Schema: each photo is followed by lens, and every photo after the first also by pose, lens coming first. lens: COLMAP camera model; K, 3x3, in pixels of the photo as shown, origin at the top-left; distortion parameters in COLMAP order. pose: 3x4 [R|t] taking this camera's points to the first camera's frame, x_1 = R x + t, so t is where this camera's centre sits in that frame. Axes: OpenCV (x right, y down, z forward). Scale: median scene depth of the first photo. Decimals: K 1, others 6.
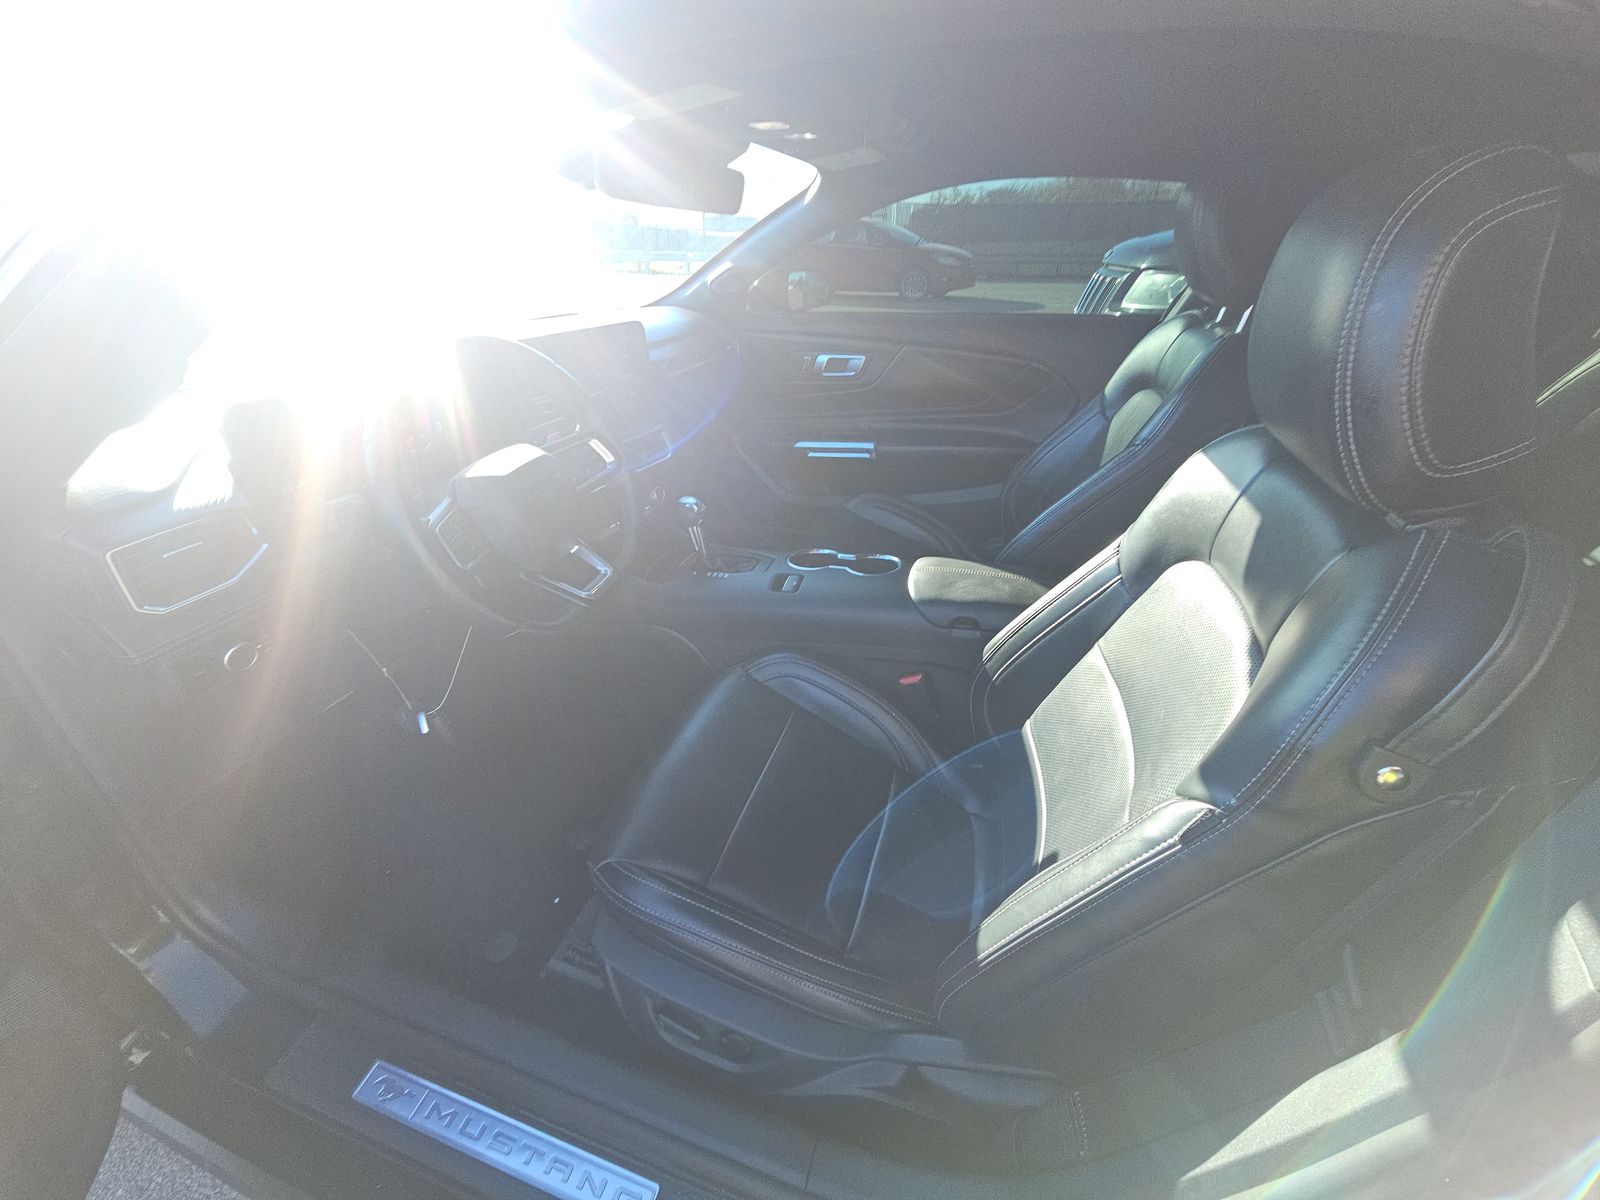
lens RADIAL K [[651.6, 0, 800.0], [0, 651.6, 600.0], [0, 0, 1]] dist [-0.000307, -0.000137]
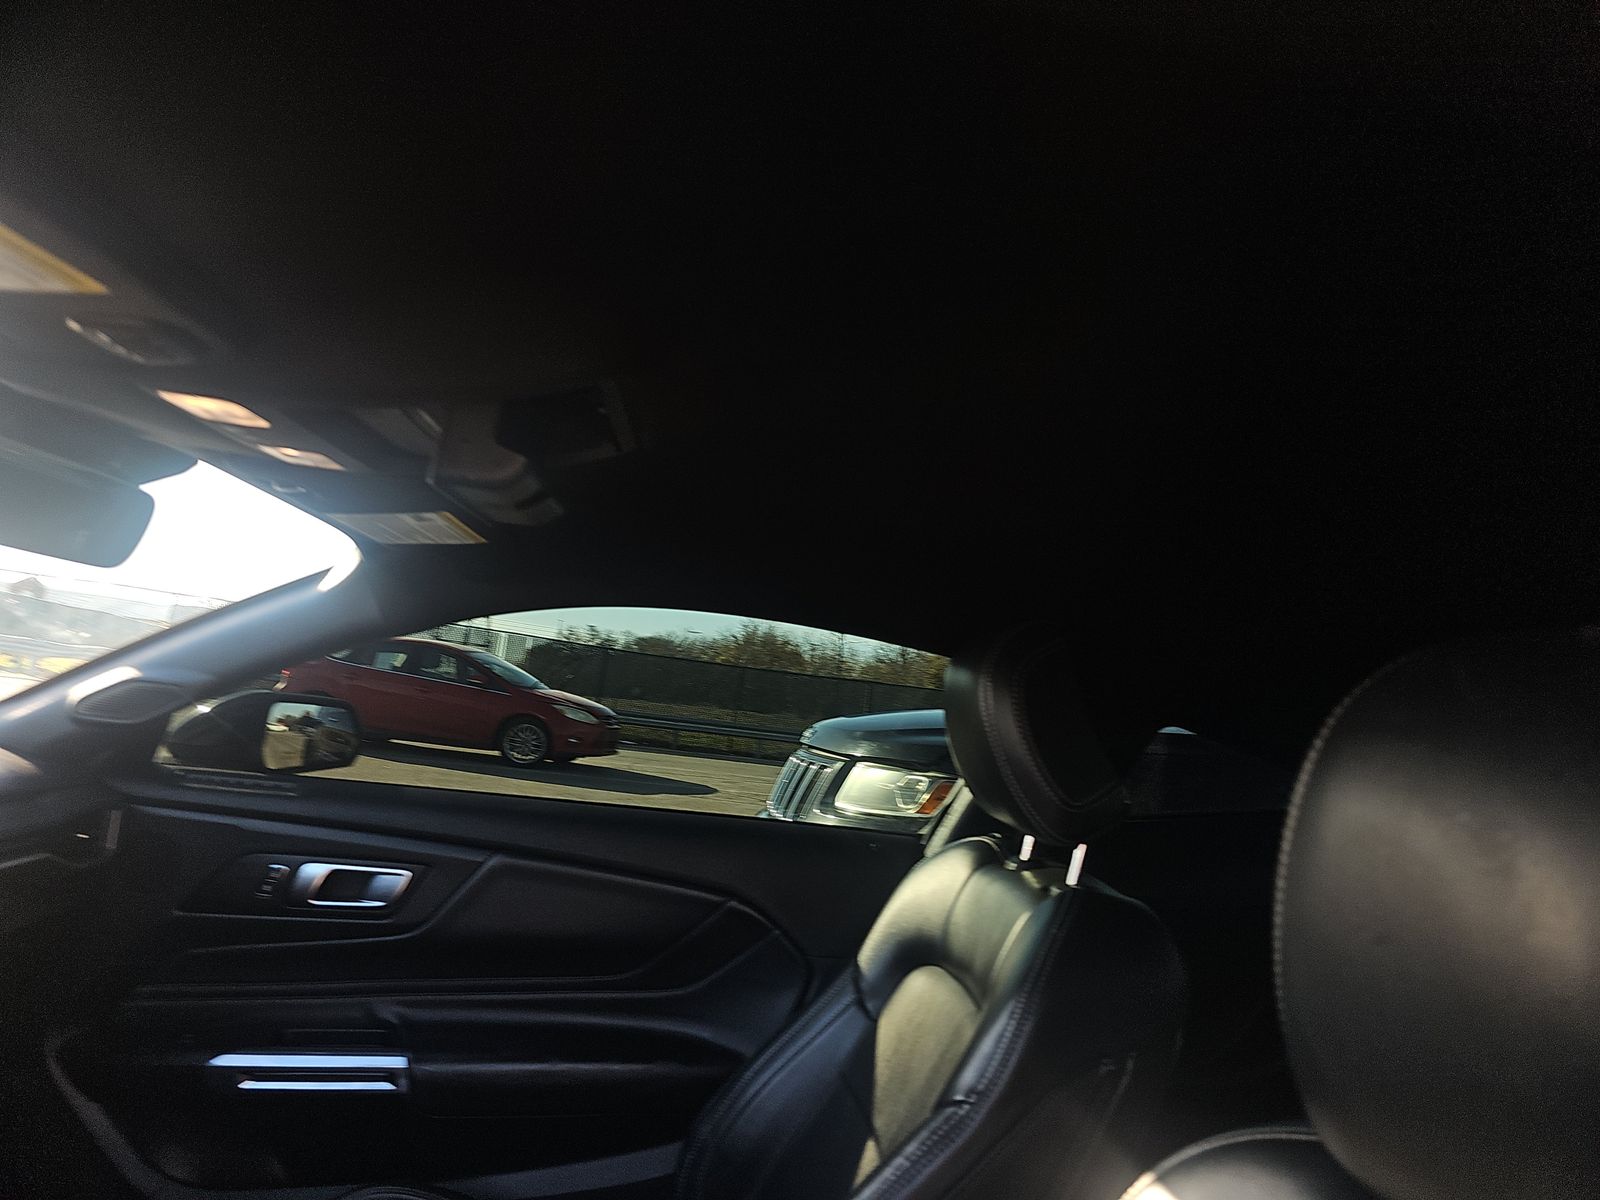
lens RADIAL K [[1016.9, 0, 800.0], [0, 1016.9, 600.0], [0, 0, 1]] dist [0.056279, 0.000497]
pose [[0.909299, 0.160168, 0.384084, 0.034819], [0.081805, 0.836155, -0.542358, -0.094820], [-0.408022, 0.524586, 0.747213, 0.181224]]
